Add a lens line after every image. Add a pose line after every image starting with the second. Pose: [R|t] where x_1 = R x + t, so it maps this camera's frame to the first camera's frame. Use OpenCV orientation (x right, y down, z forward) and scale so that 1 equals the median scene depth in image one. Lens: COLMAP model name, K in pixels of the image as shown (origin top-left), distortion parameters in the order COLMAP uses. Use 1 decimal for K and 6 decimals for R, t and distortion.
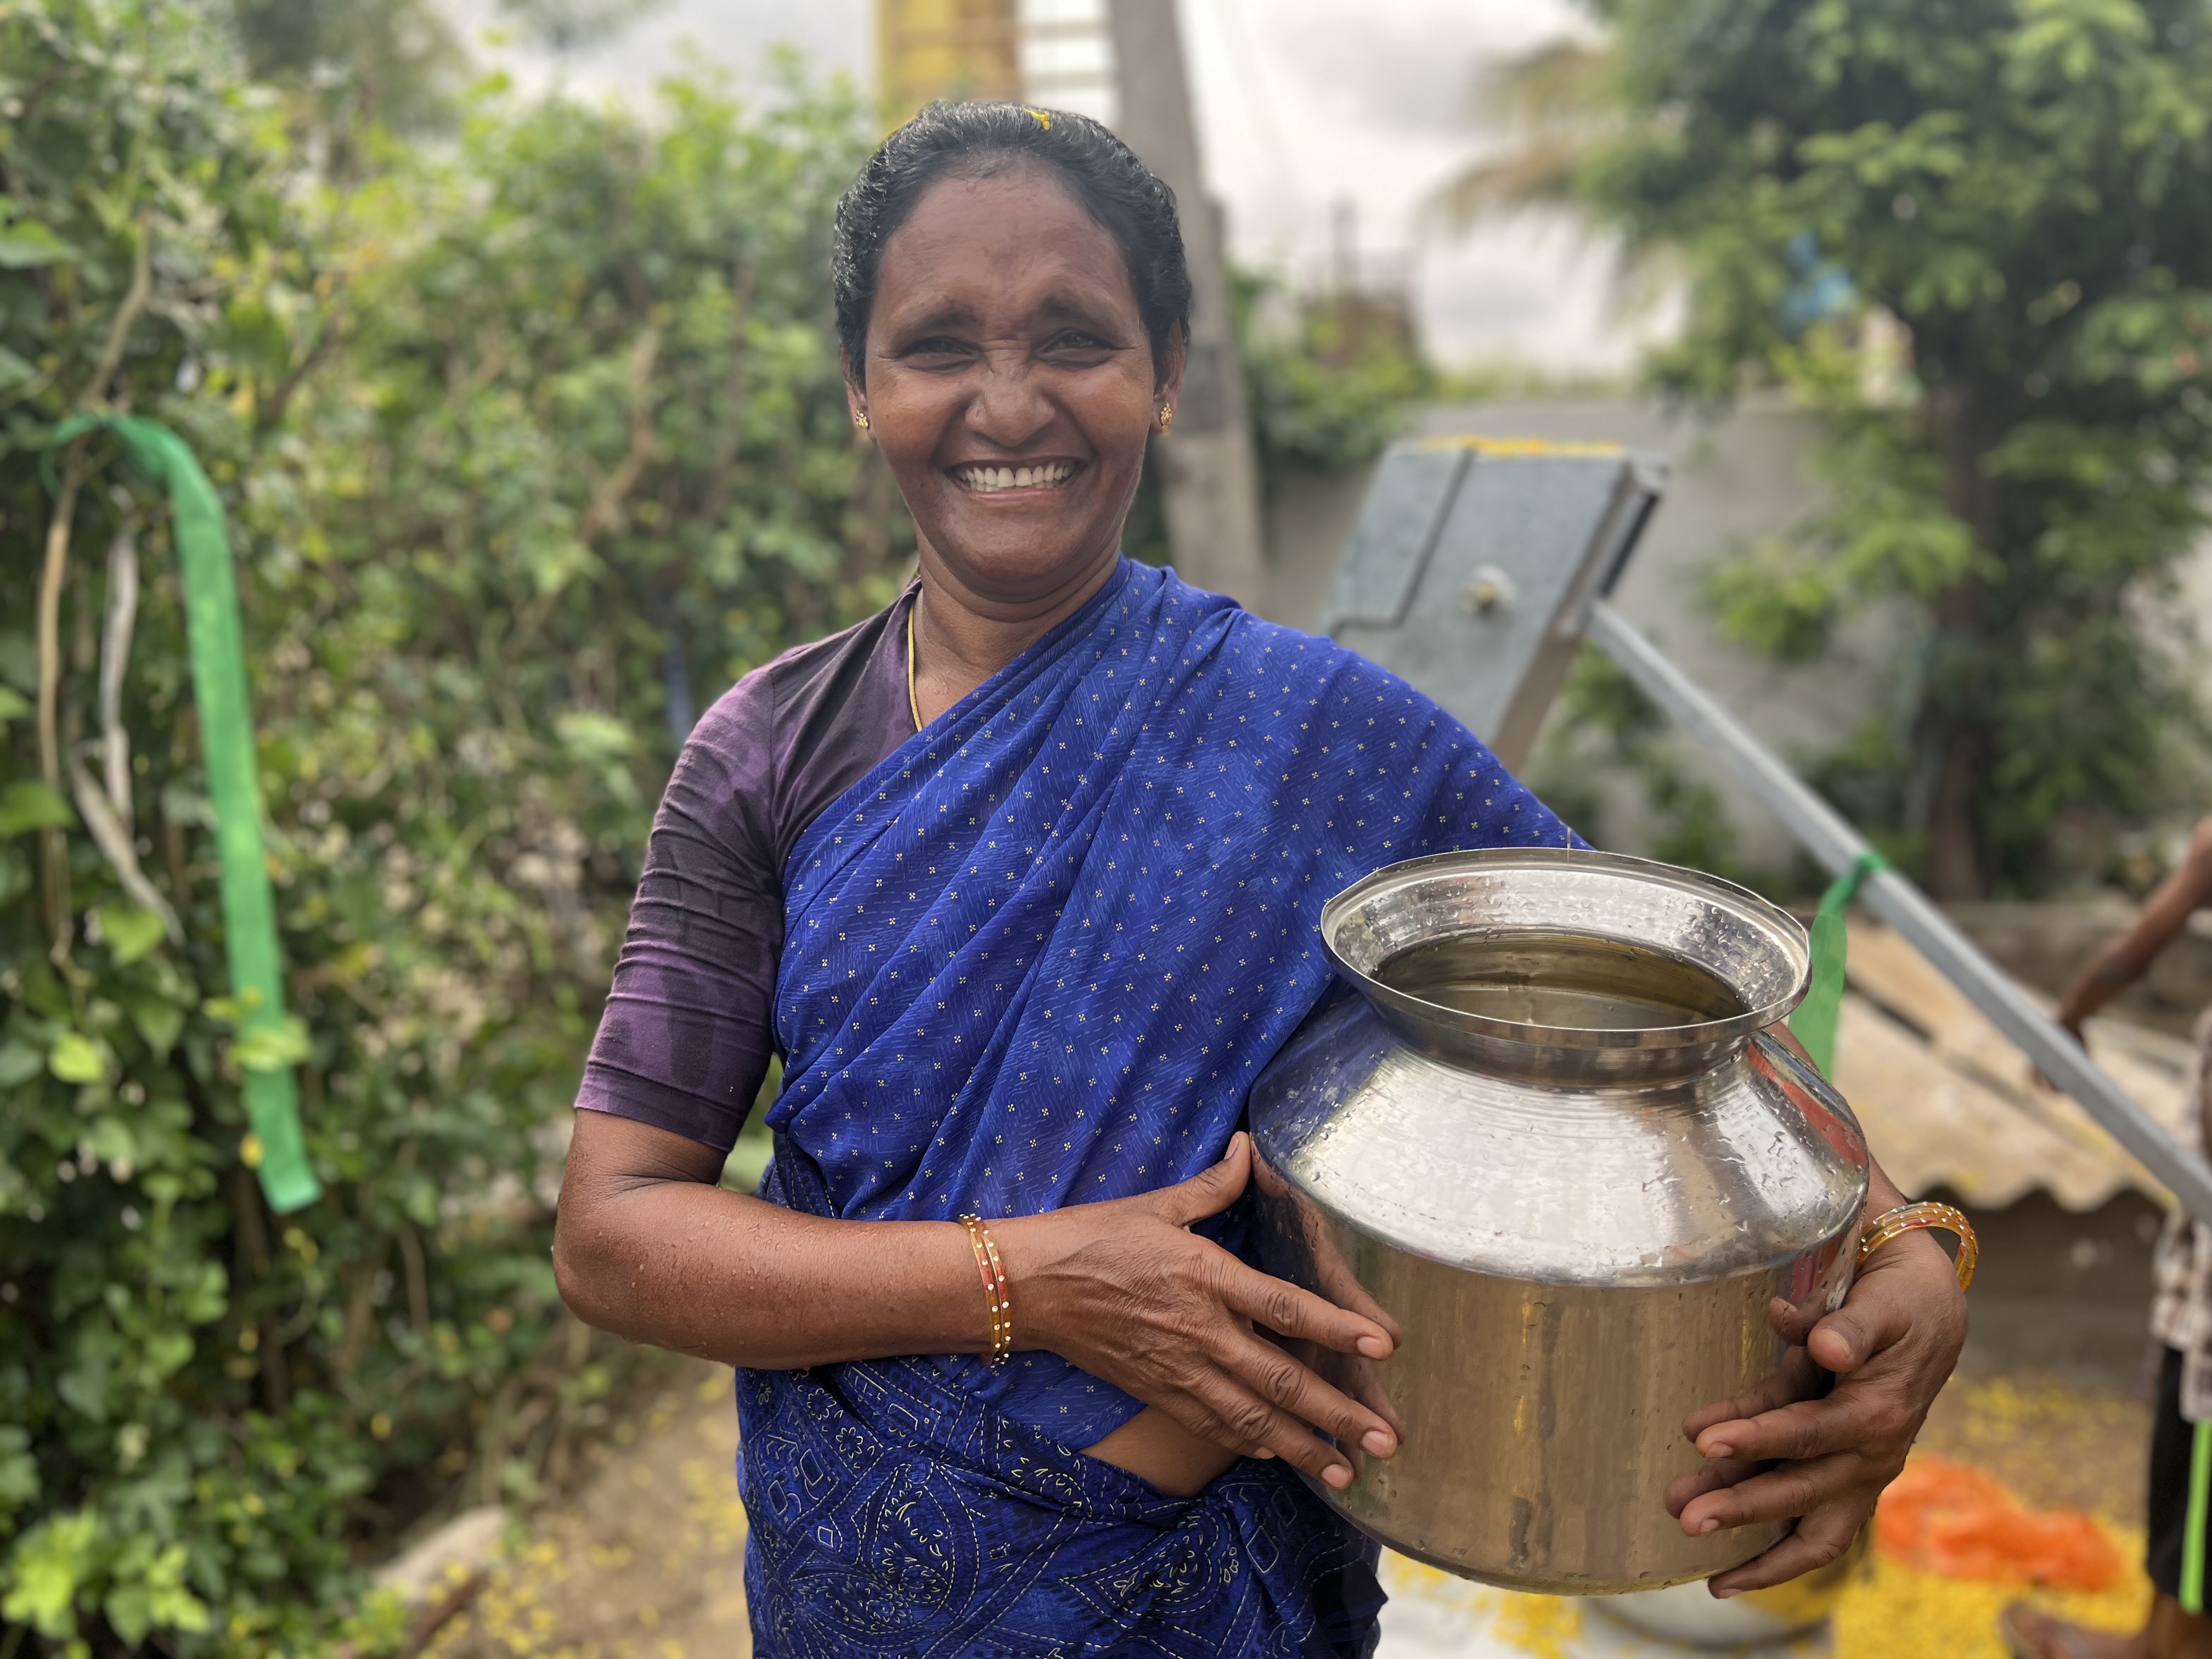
lens RADIAL K [[1656.5, 0, 1108.3], [0, 1656.5, 844.4], [0, 0, 1]] dist [0.020144, -0.041991]
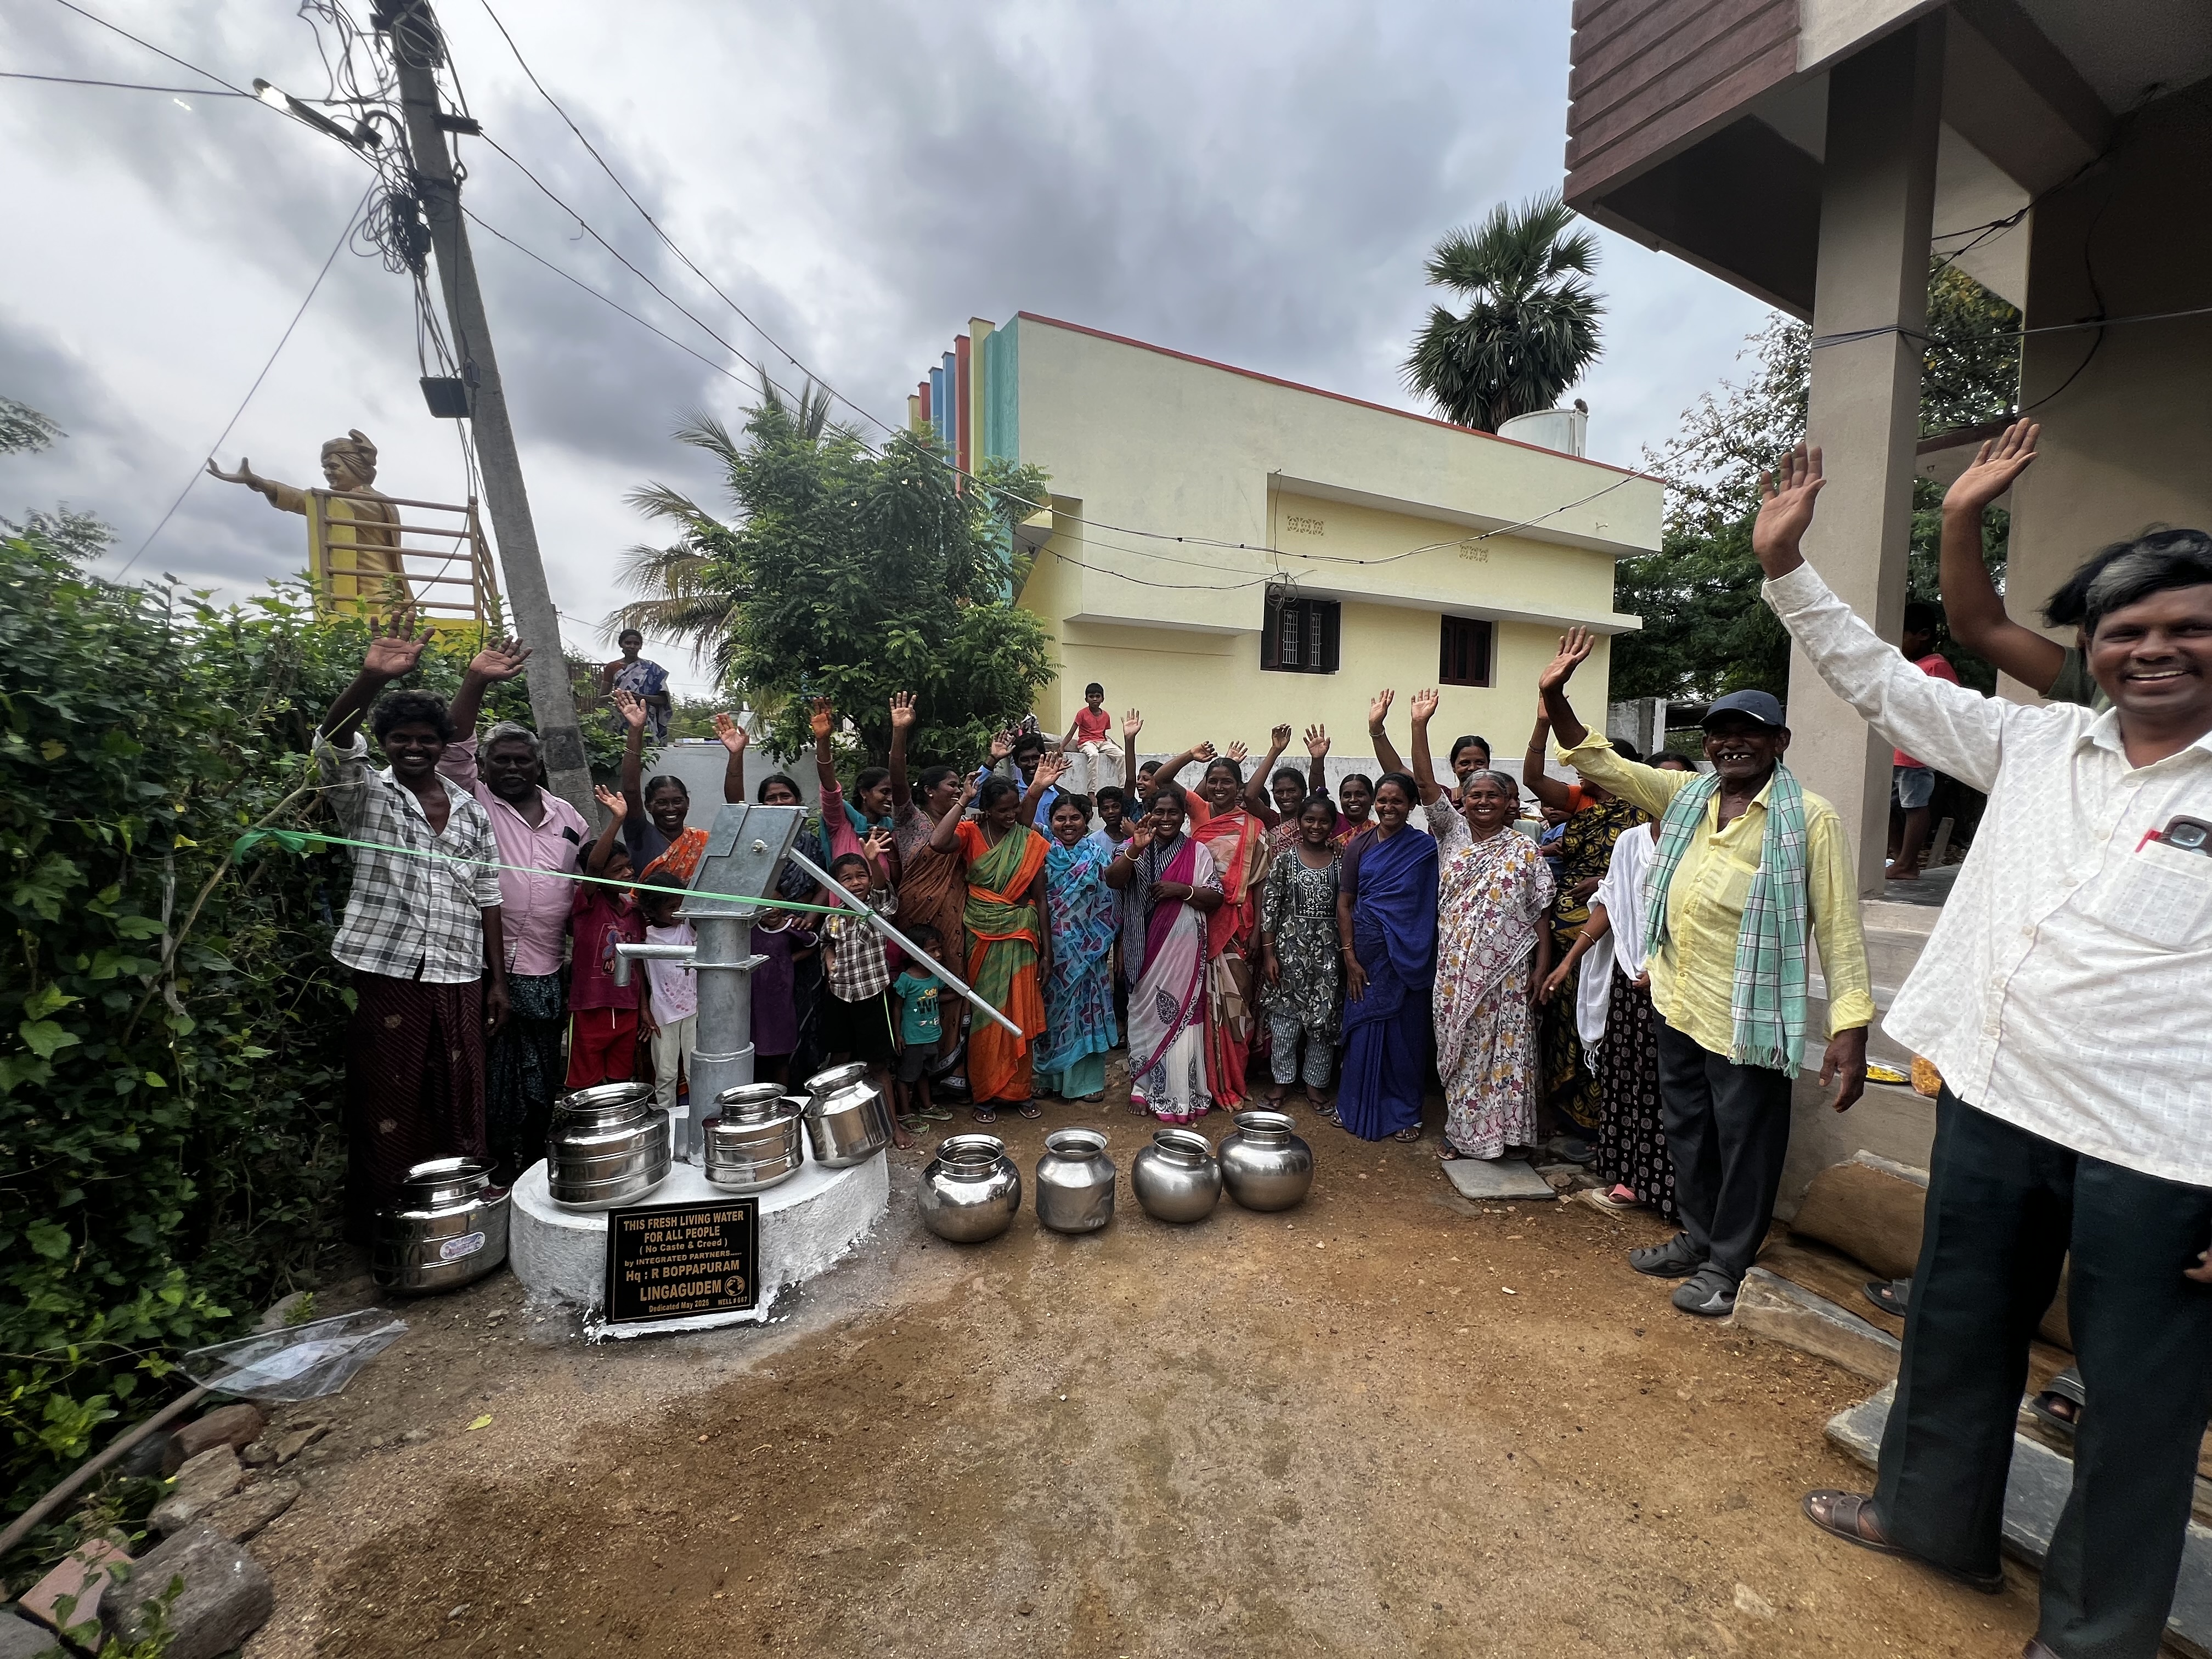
lens RADIAL K [[886.2, 0, 1122.5], [0, 886.2, 828.7], [0, 0, 1]] dist [-0.014396, 0.000312]
pose [[0.749979, -0.042322, 0.660107, -0.262493], [0.127962, 0.988382, -0.082015, 0.037357], [-0.648967, 0.145978, 0.746681, -0.546116]]
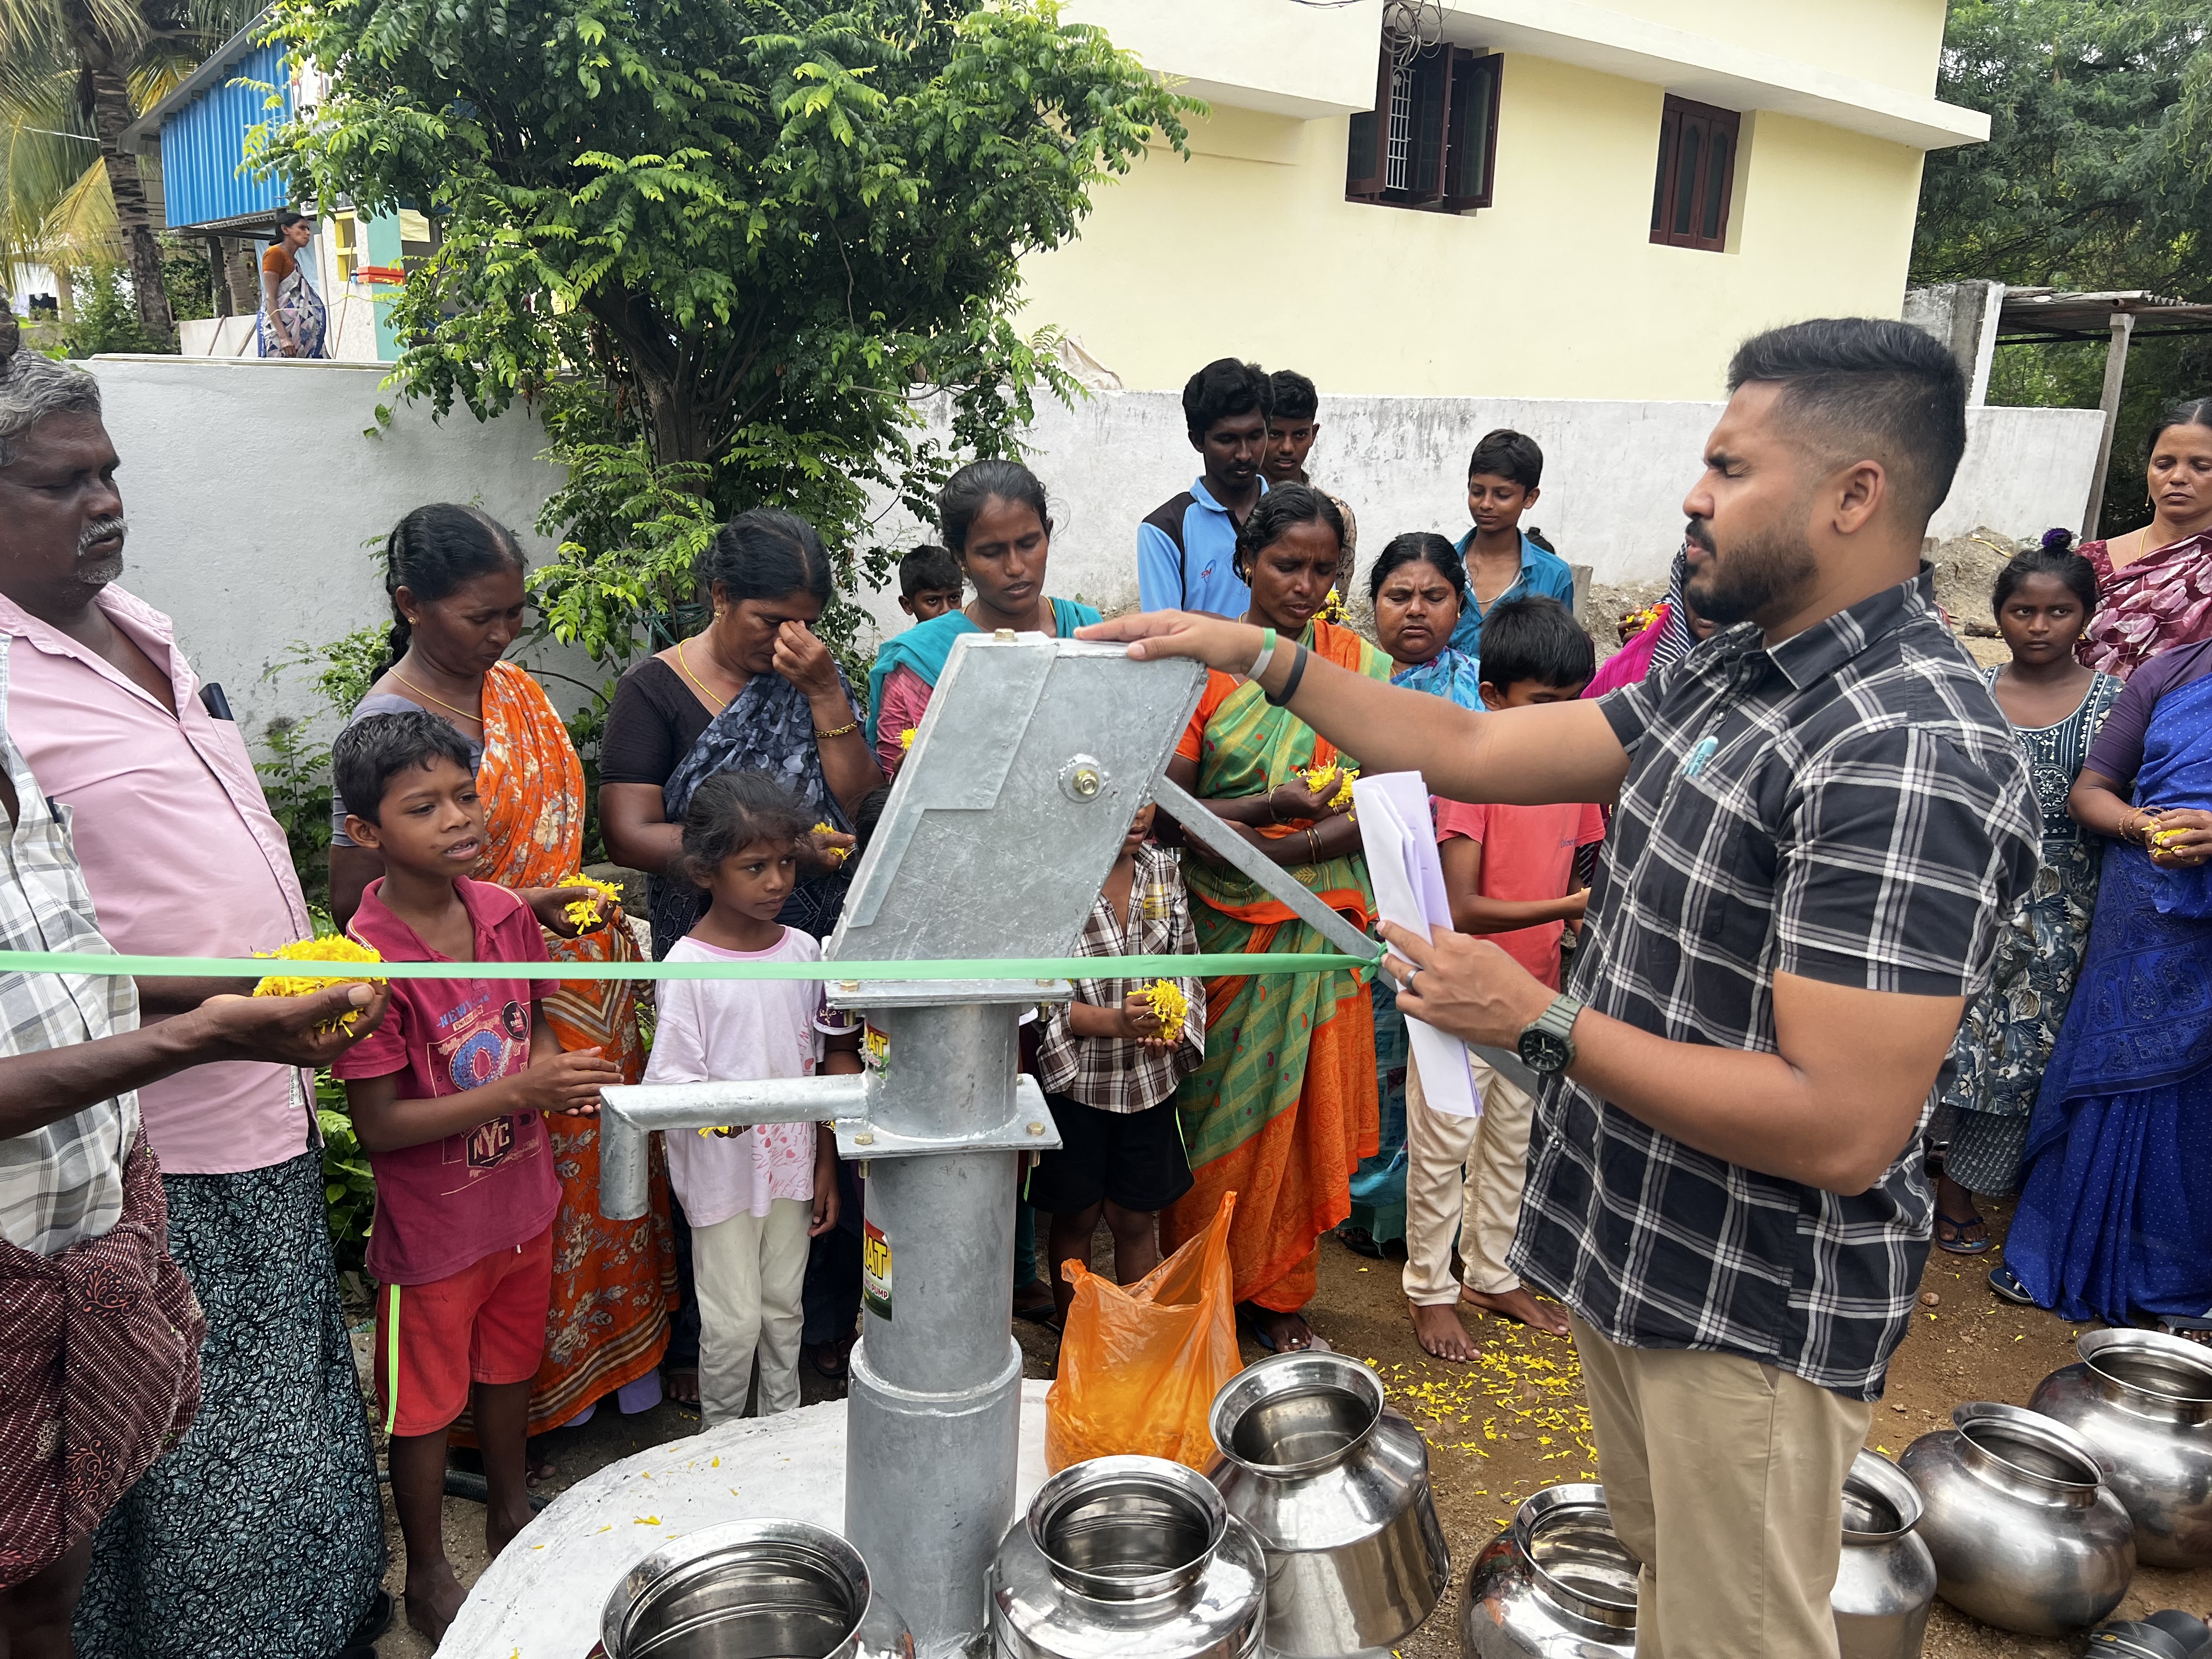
lens RADIAL K [[1656.5, 0, 1102.9], [0, 1656.5, 829.6], [0, 0, 1]] dist [0.020144, -0.041991]
pose [[0.584916, -0.198479, 0.786435, -0.397160], [0.142892, 0.979648, 0.140965, -0.173458], [-0.798408, 0.029922, 0.601373, 0.225628]]
